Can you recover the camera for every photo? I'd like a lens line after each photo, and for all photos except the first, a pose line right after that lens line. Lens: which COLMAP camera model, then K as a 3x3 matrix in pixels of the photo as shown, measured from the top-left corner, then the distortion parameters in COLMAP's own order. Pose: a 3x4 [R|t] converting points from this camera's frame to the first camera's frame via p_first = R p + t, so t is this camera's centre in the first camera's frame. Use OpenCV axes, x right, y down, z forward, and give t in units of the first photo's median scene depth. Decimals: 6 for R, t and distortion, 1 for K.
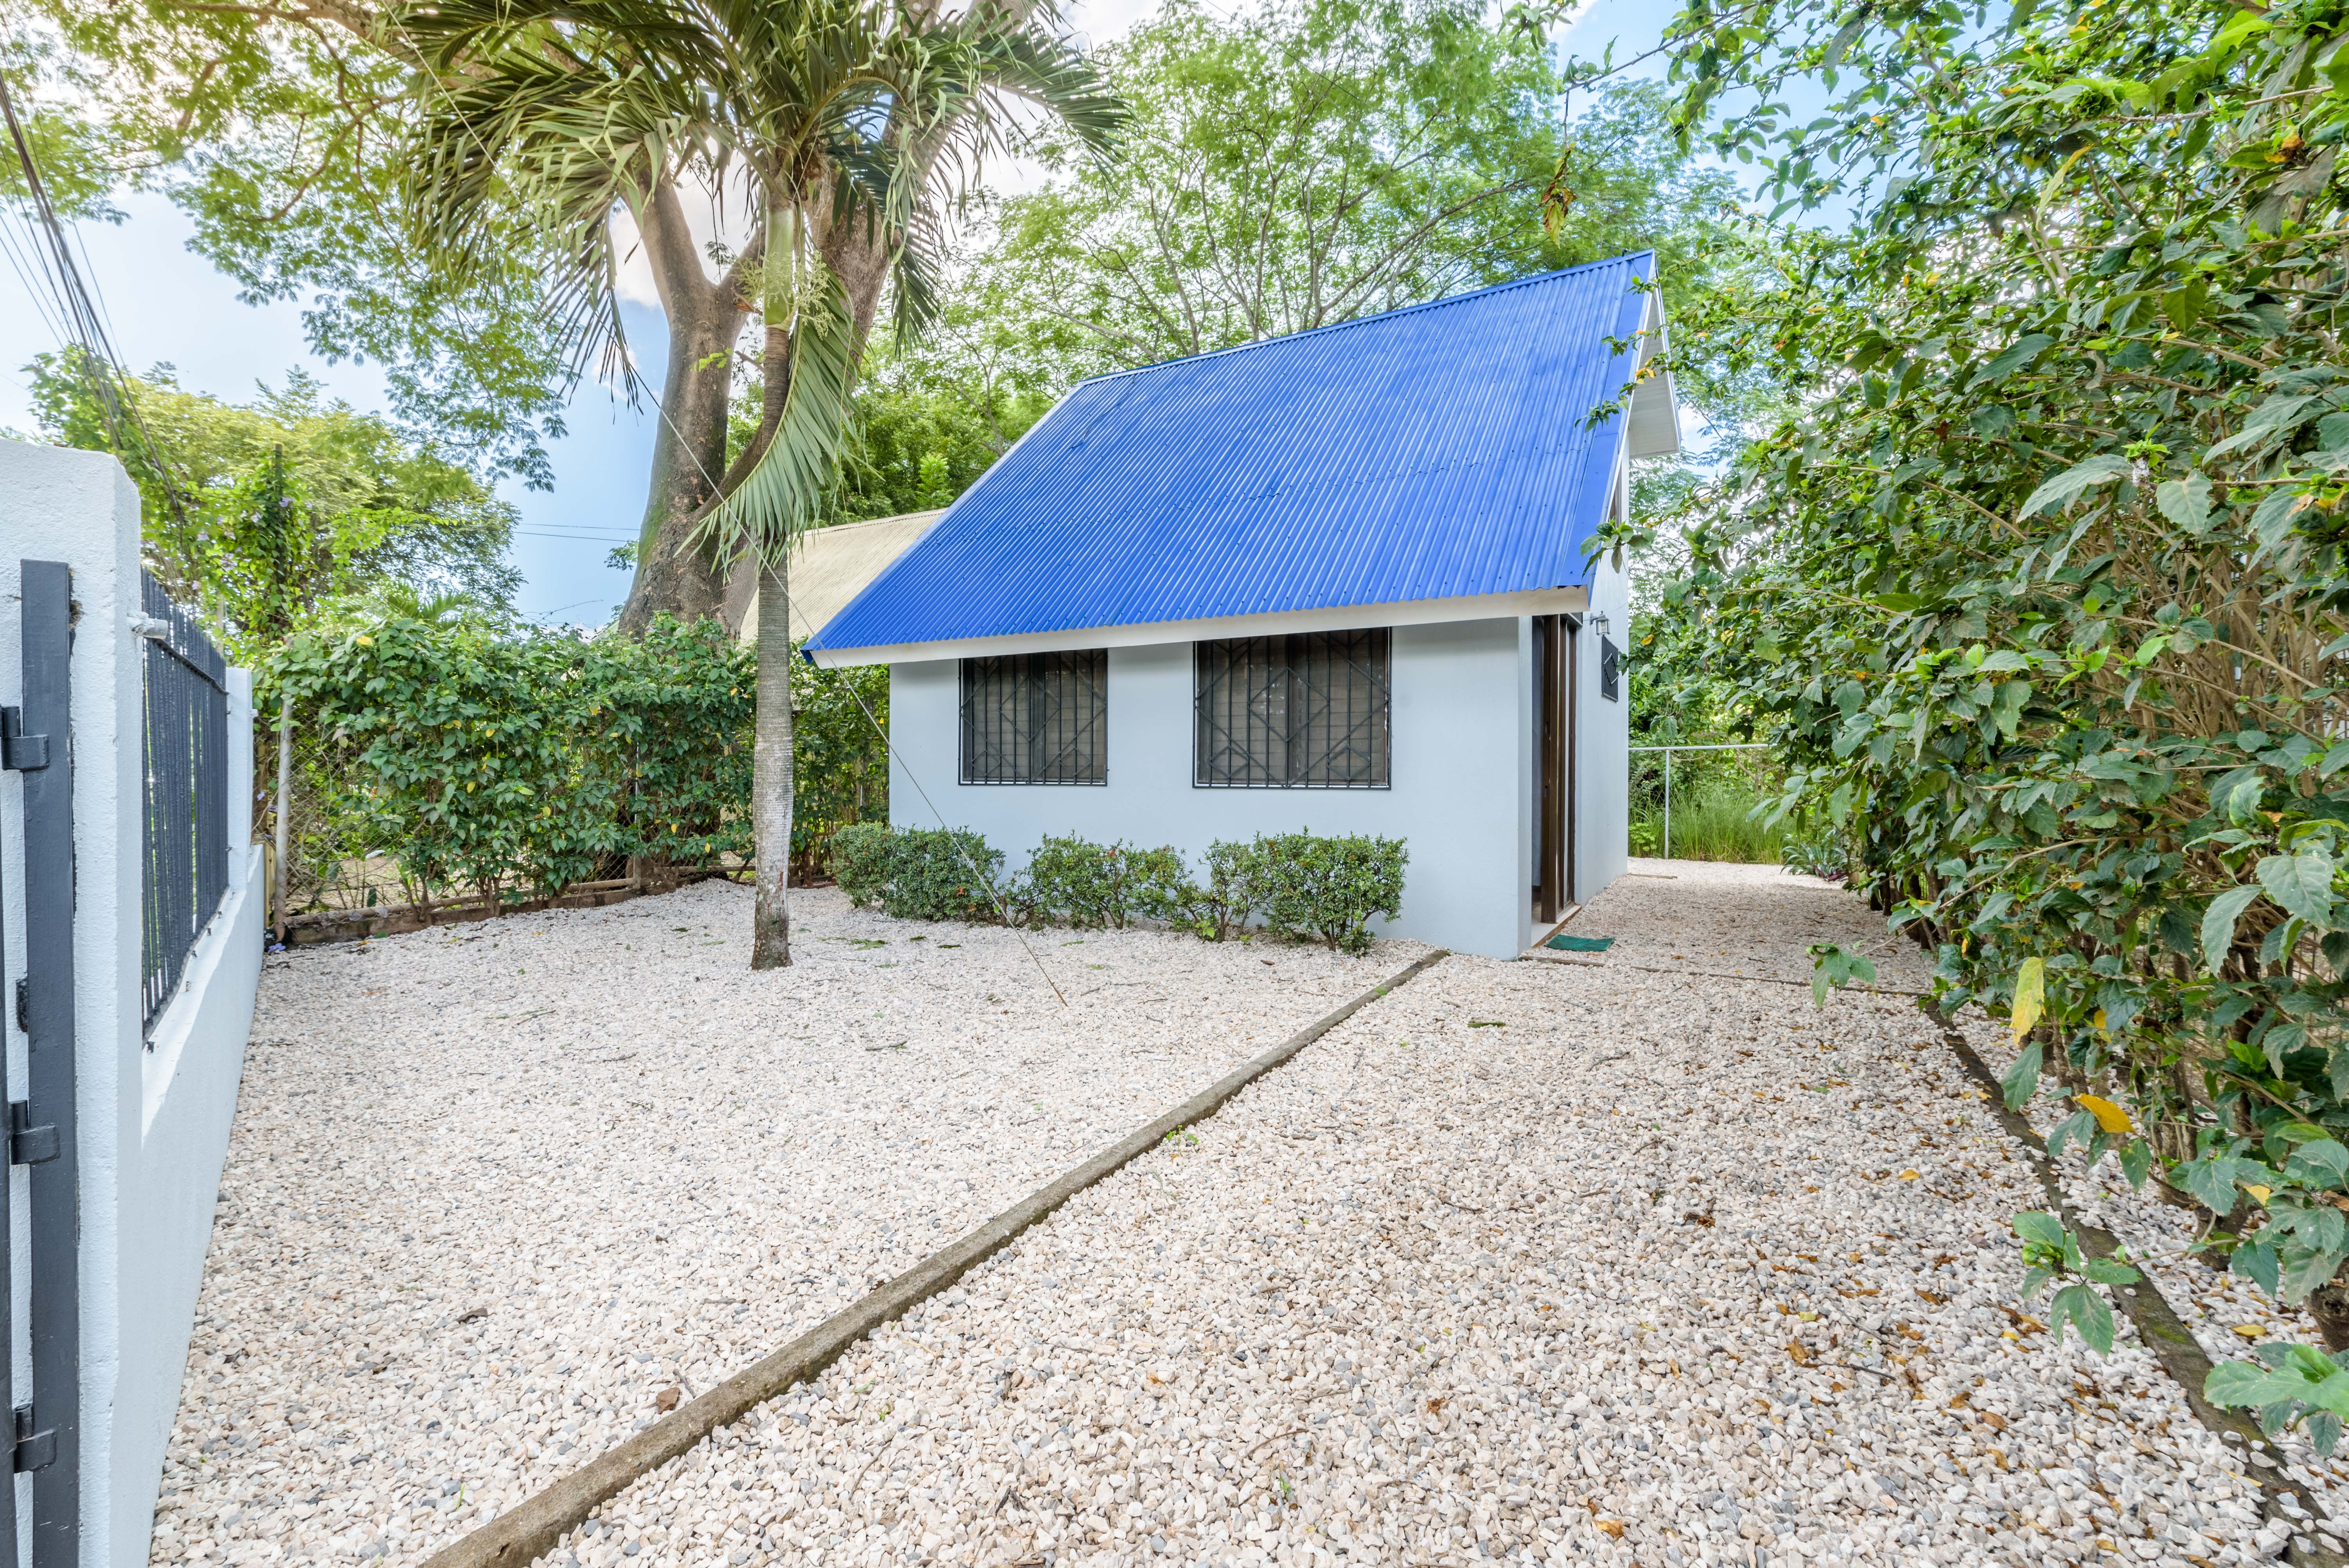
lens RADIAL K [[1009.9, 0, 1170.7], [0, 1009.9, 770.5], [0, 0, 1]] dist [0.000817, -0.000124]
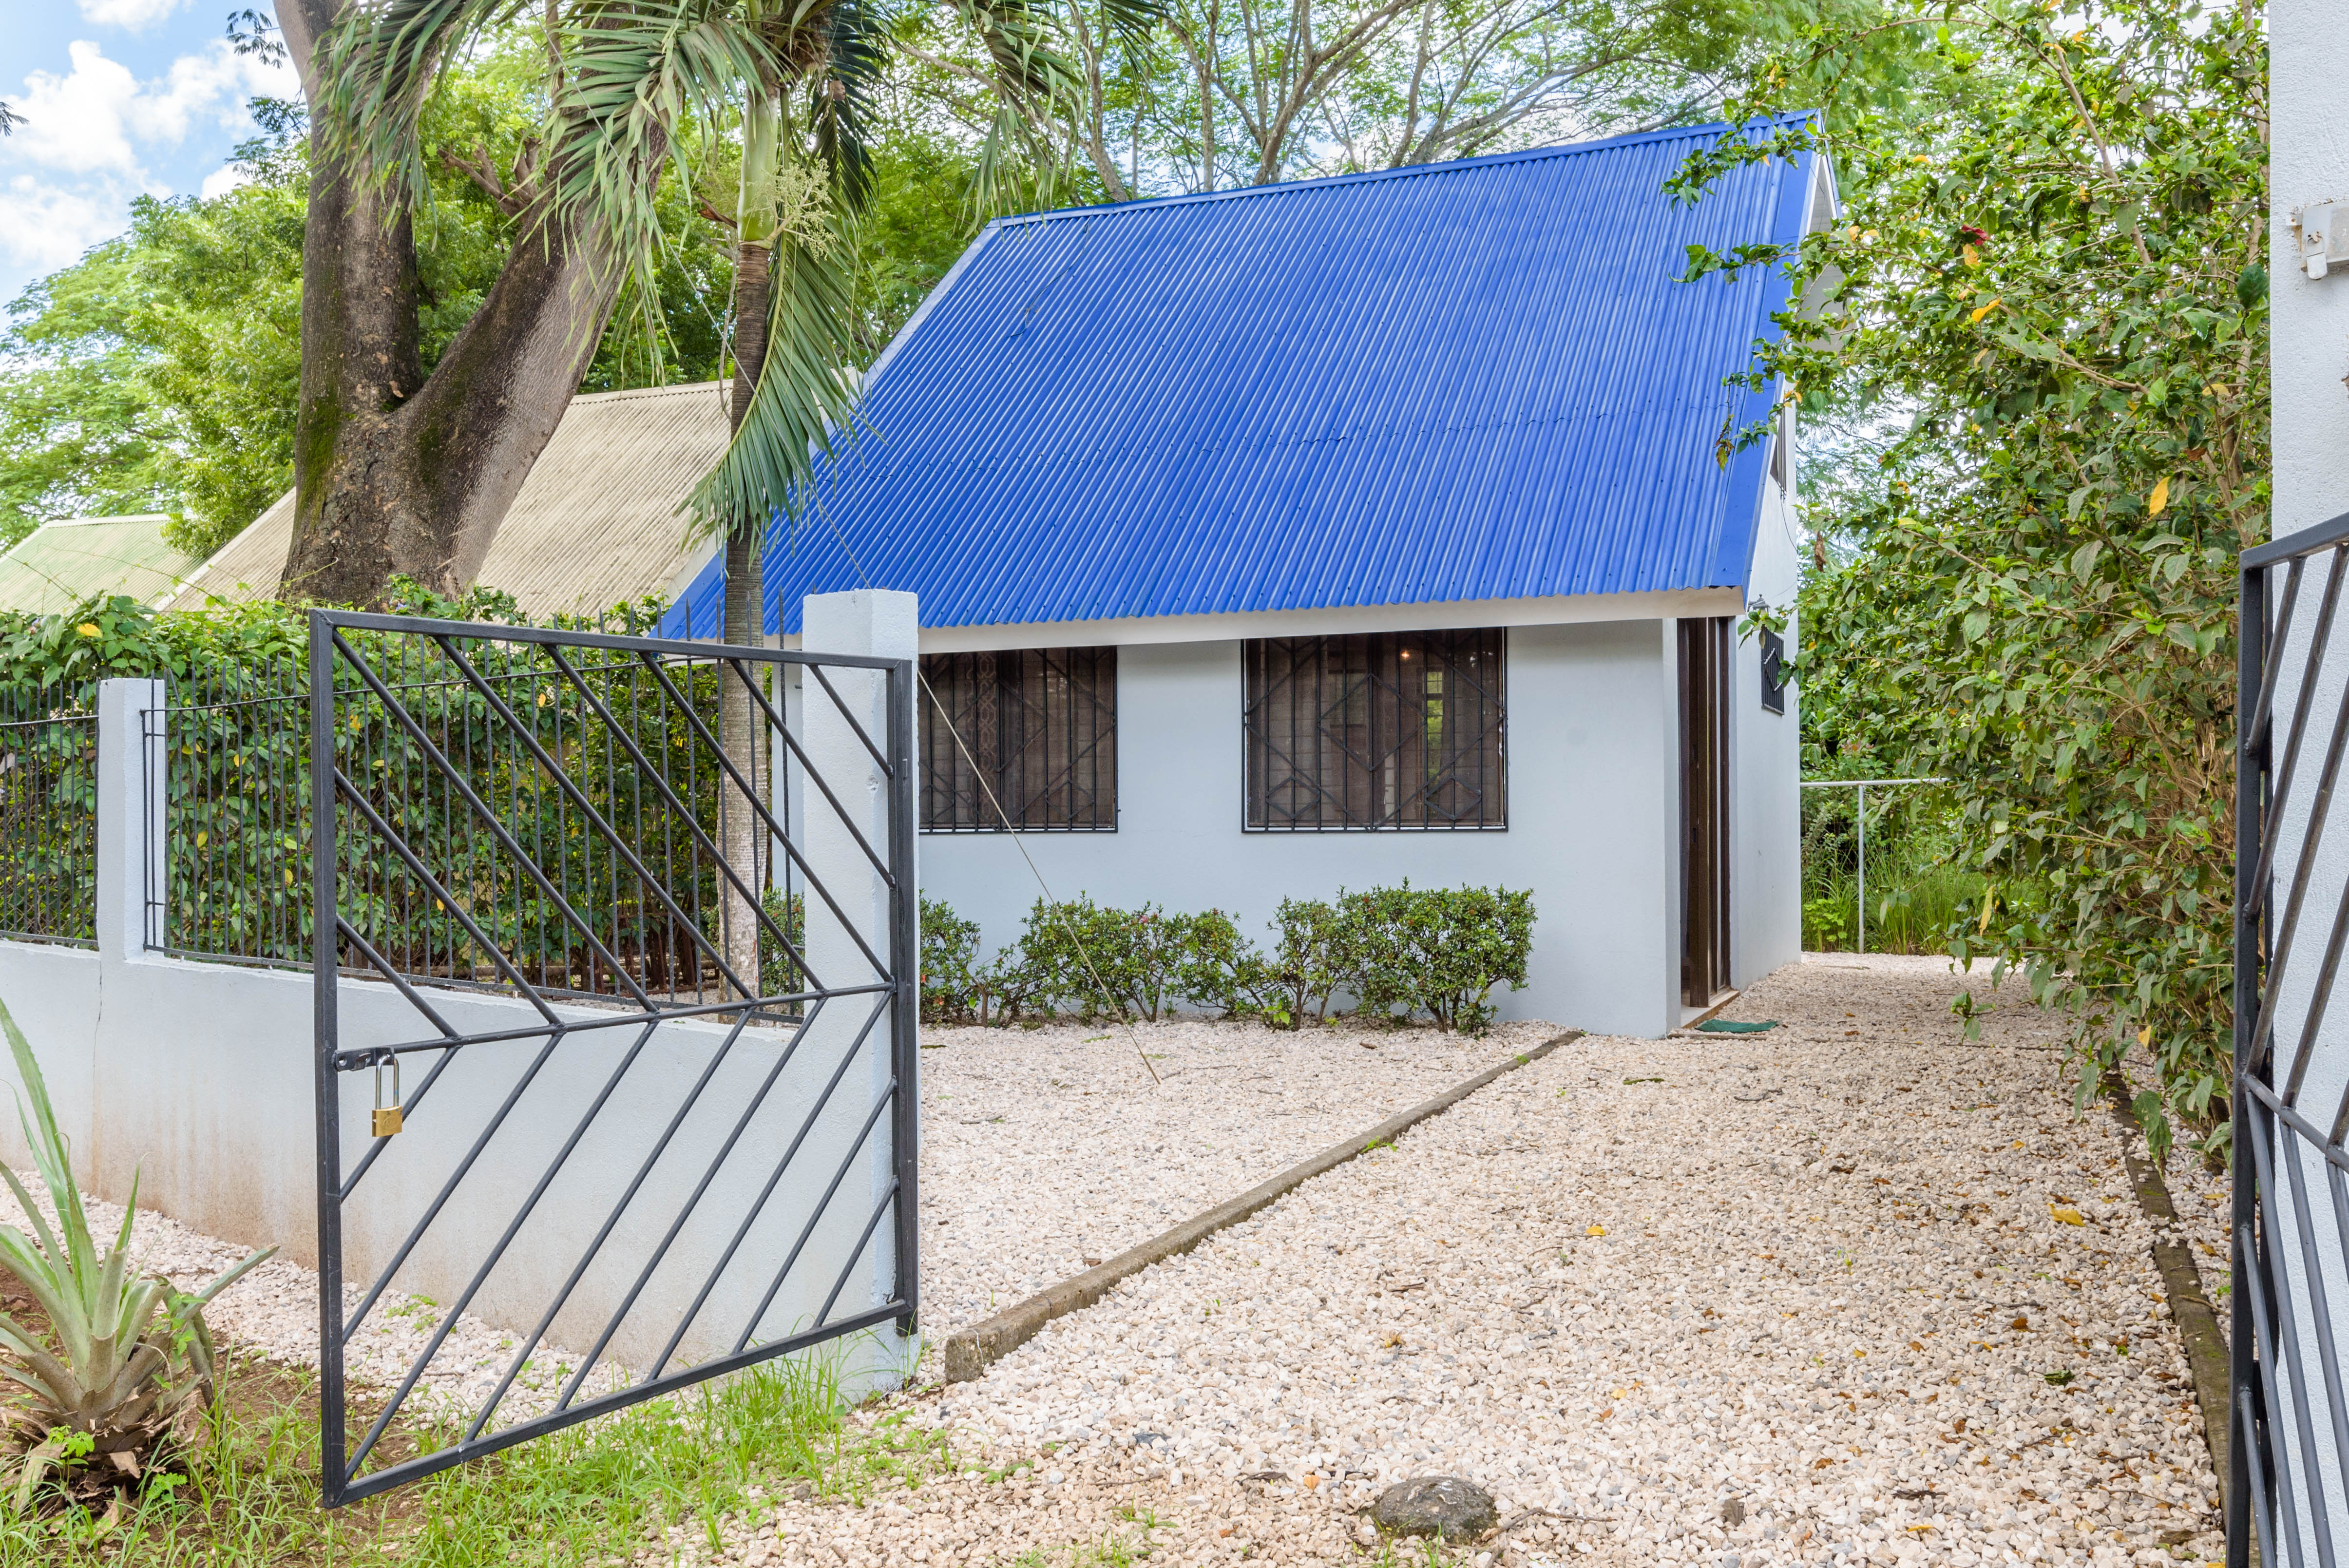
lens RADIAL K [[1954.5, 0, 1285.6], [0, 1954.5, 780.8], [0, 0, 1]] dist [-0.004151, -0.003156]
pose [[0.986939, -0.002775, 0.161069, -0.181664], [0.007109, 0.999628, -0.026340, 0.016799], [-0.160936, 0.027141, 0.986592, -0.437406]]
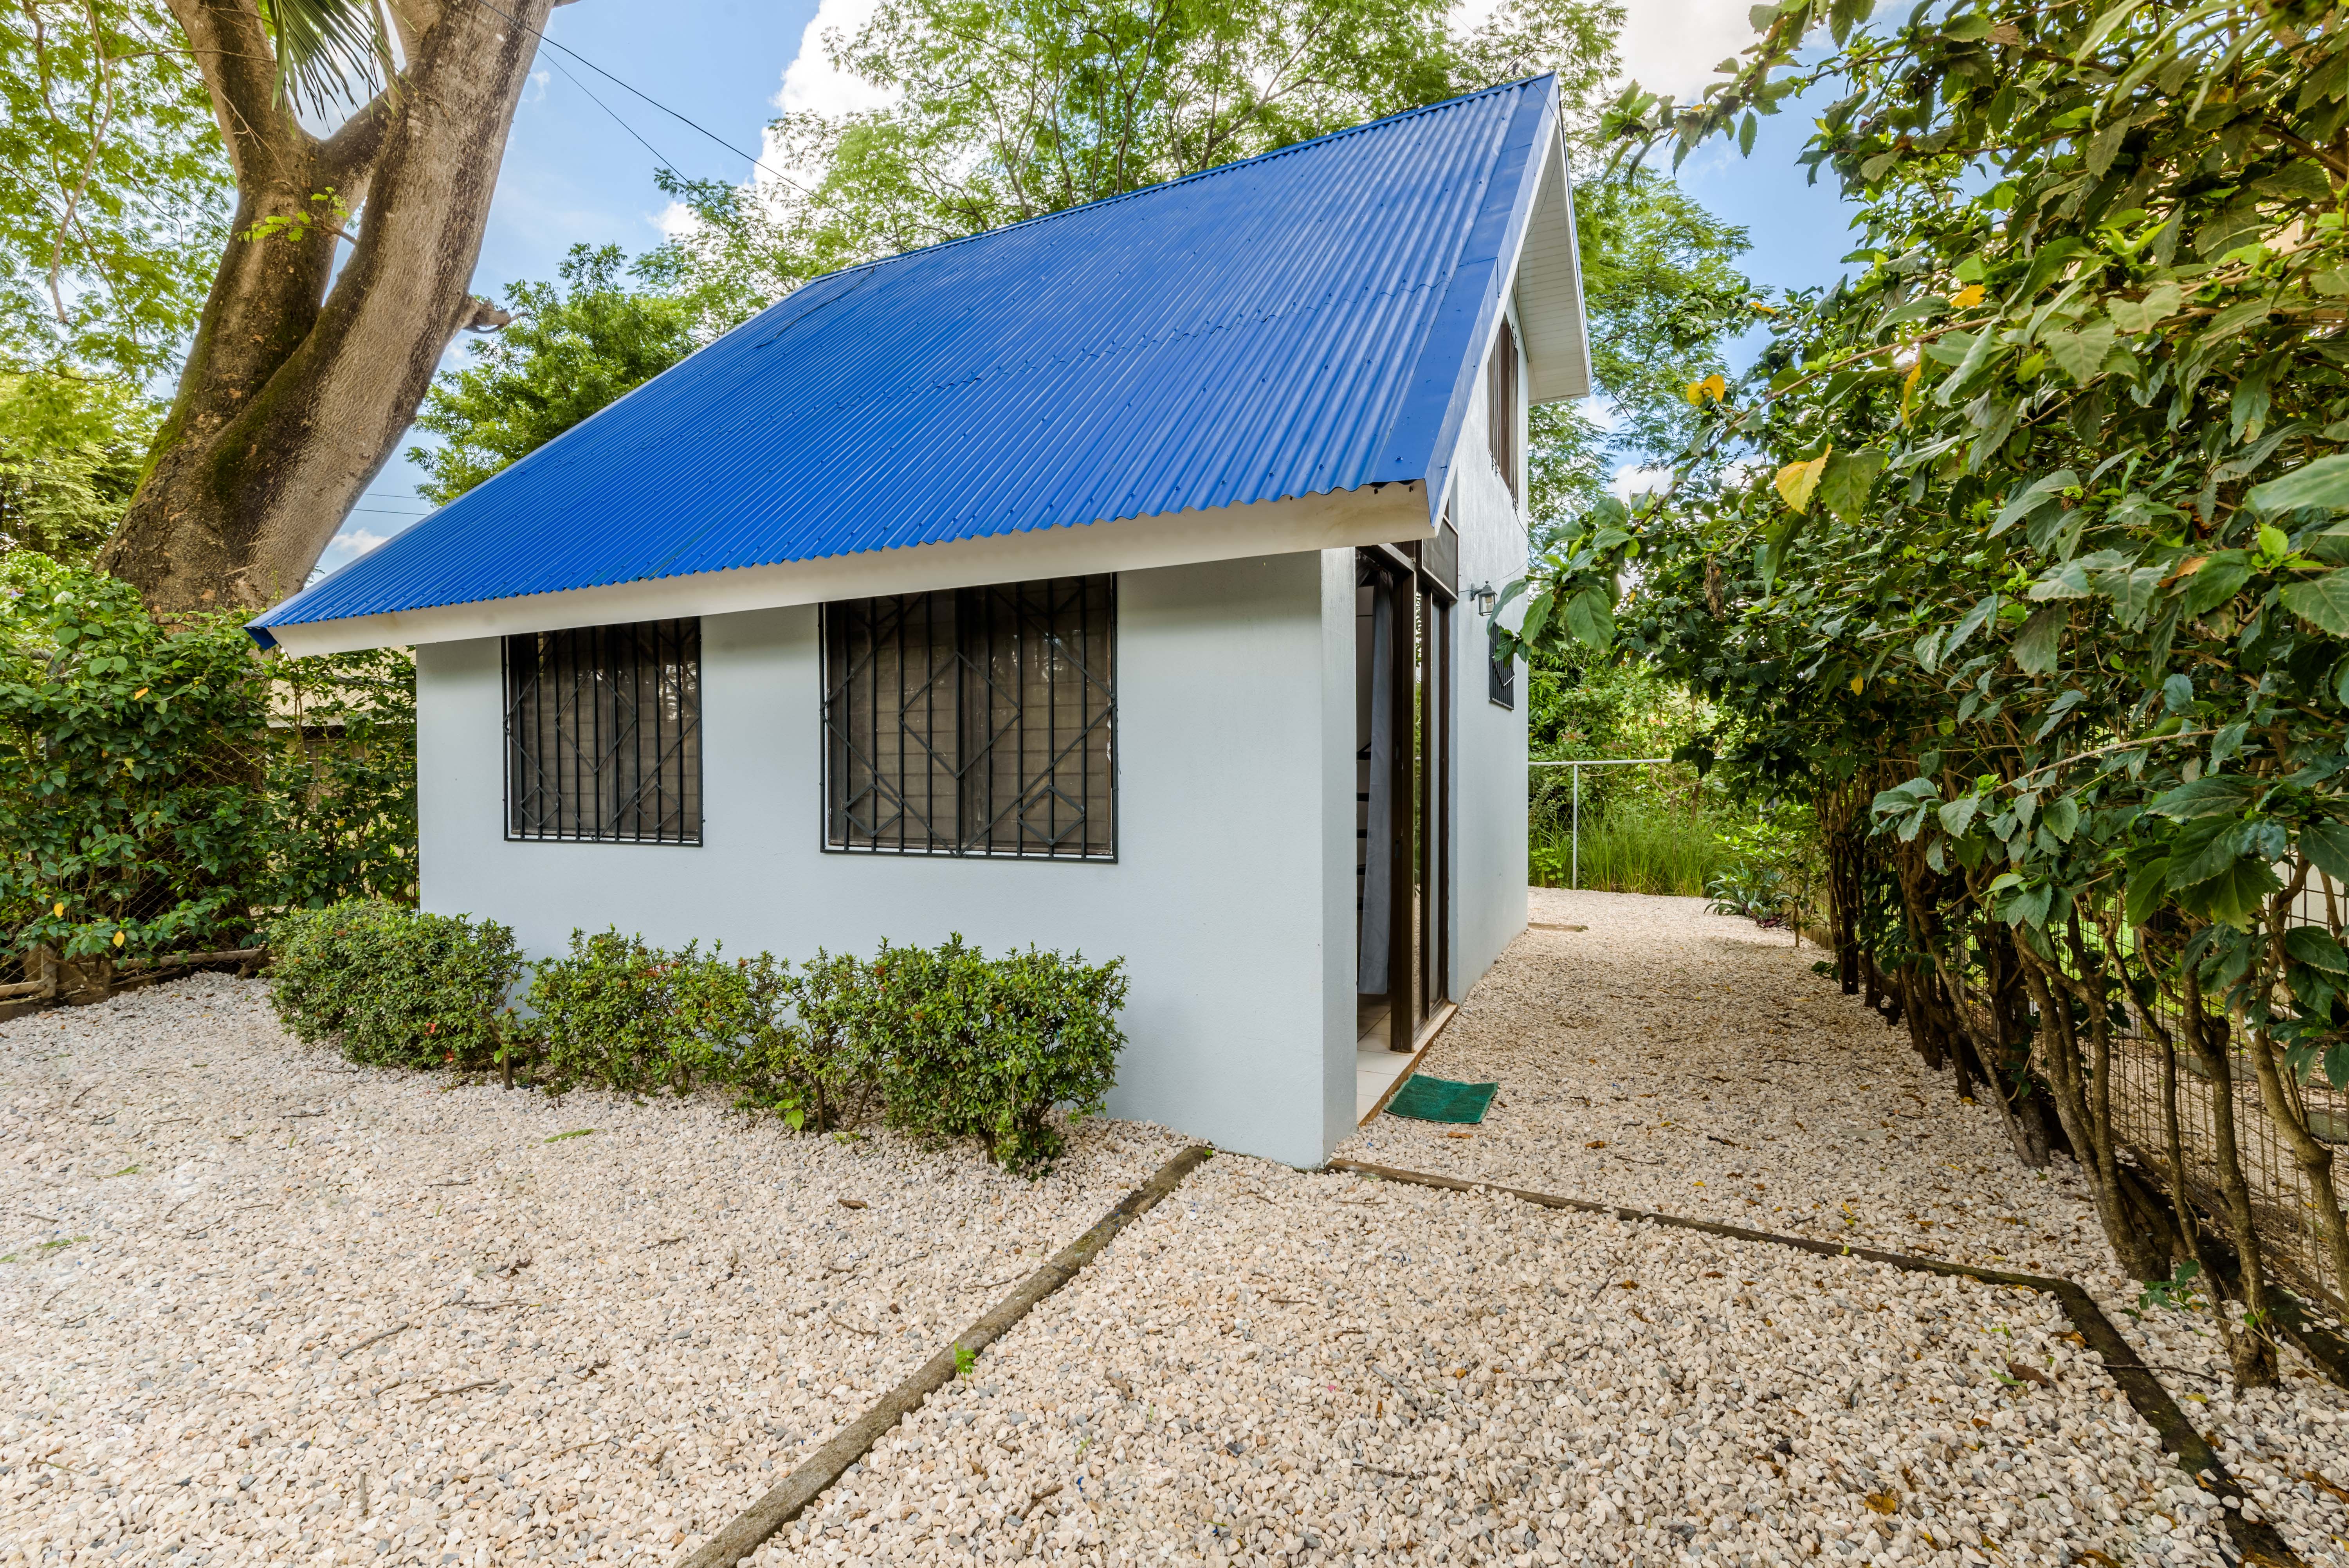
lens RADIAL K [[1012.6, 0, 1174.5], [0, 1012.6, 784.0], [0, 0, 1]] dist [0.000064, -0.000032]
pose [[0.996669, -0.005907, 0.081341, 0.187065], [0.005386, 0.999964, 0.006623, -0.027183], [-0.081377, -0.006163, 0.996664, 0.385227]]
